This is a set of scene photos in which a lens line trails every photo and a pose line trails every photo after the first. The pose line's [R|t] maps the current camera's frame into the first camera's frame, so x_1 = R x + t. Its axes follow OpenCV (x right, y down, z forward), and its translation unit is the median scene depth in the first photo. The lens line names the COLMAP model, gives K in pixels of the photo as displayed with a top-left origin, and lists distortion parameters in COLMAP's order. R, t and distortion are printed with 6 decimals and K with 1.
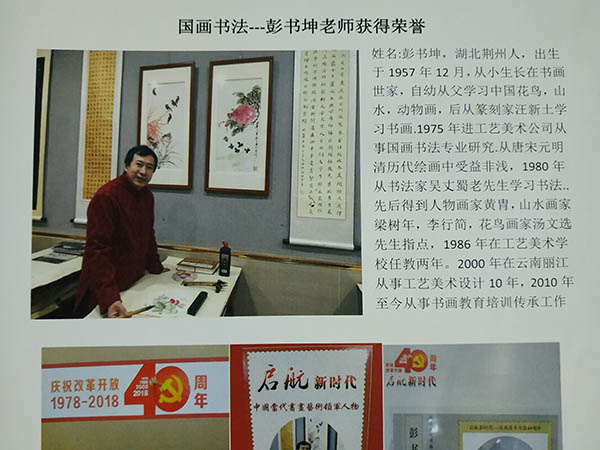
lens RADIAL K [[413.8, 0, 296.8], [0, 413.8, 222.8], [0, 0, 1]] dist [-0.094977, -0.000126]
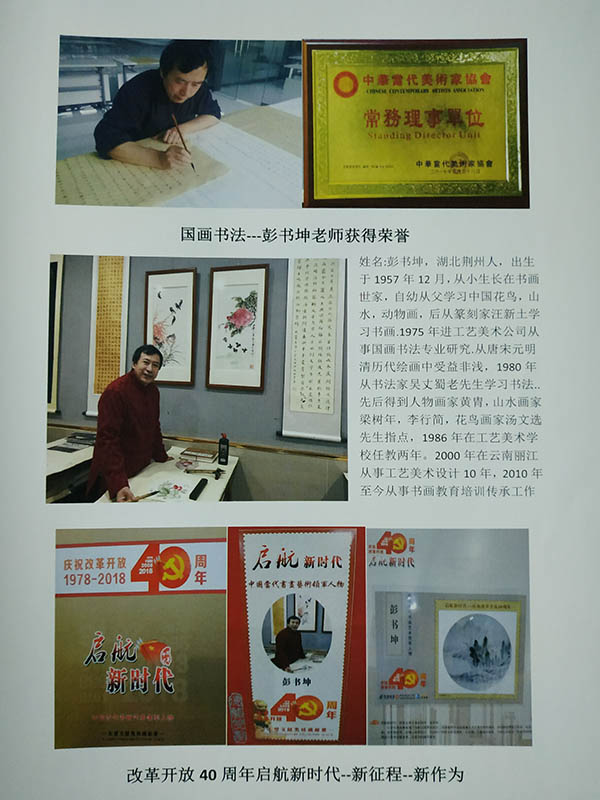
lens RADIAL K [[551.7, 0, 297.1], [0, 551.7, 392.2], [0, 0, 1]] dist [-0.094977, -0.000126]
pose [[0.999944, 0.007295, -0.007682, 0.032471], [-0.007312, 0.999971, -0.002211, -0.064067], [0.007666, 0.002267, 0.999968, -0.479055]]
